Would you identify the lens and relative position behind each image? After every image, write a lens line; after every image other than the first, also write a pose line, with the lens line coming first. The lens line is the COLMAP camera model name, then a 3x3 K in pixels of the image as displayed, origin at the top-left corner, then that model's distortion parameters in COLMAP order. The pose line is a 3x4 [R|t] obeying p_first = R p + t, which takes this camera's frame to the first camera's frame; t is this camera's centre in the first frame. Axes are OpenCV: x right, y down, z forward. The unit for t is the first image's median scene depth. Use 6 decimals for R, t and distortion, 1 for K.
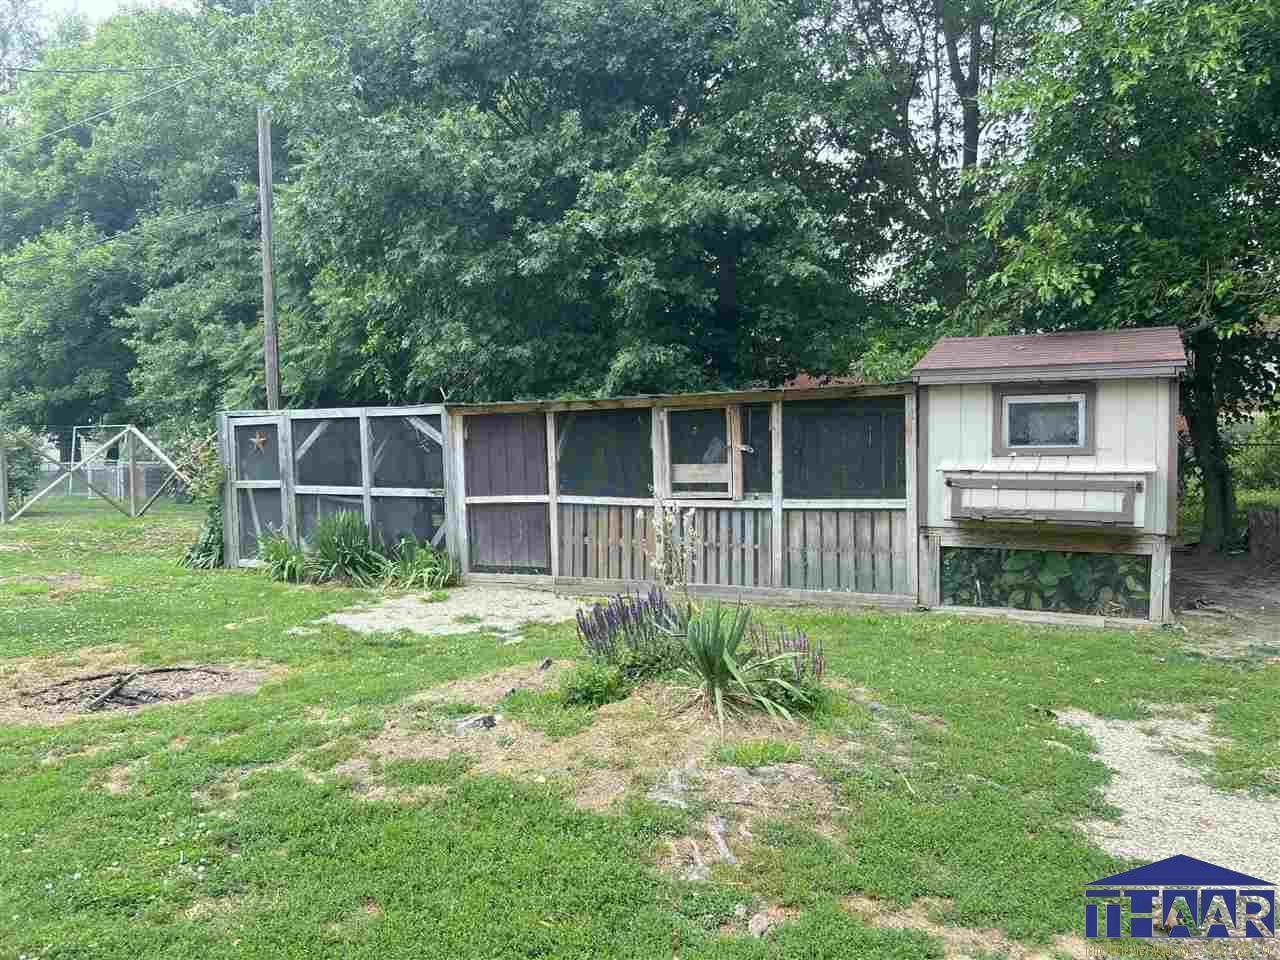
lens RADIAL K [[968.0, 0, 640.0], [0, 968.0, 480.0], [0, 0, 1]] dist [0.033772, -0.005361]
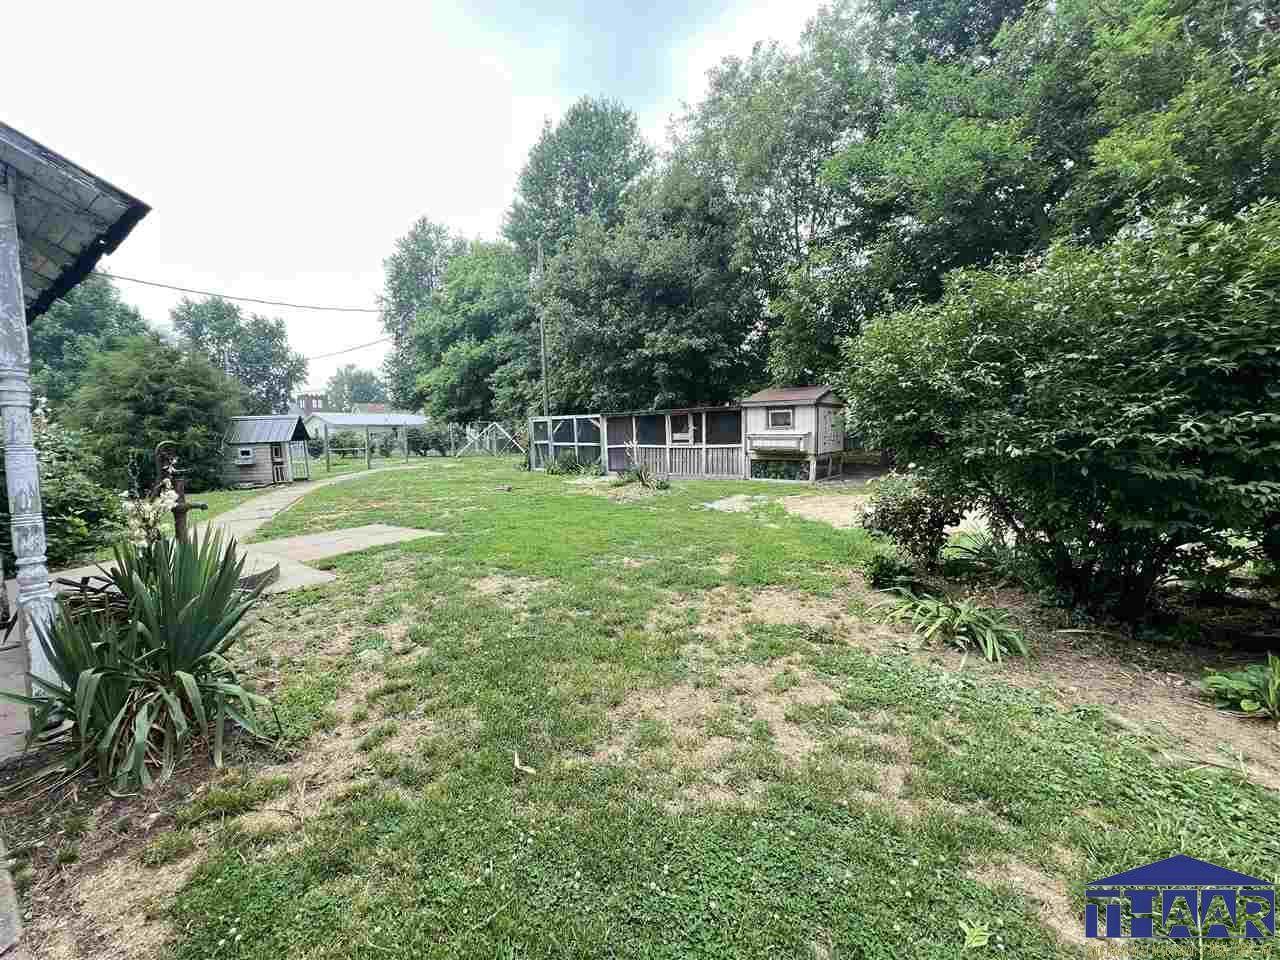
lens RADIAL K [[512.8, 0, 640.0], [0, 512.8, 480.0], [0, 0, 1]] dist [-0.000572, -0.000166]
pose [[0.983311, 0.010325, -0.181642, 0.201455], [0.001043, 0.998052, 0.062380, 0.025050], [0.181932, -0.061528, 0.981384, -0.518464]]
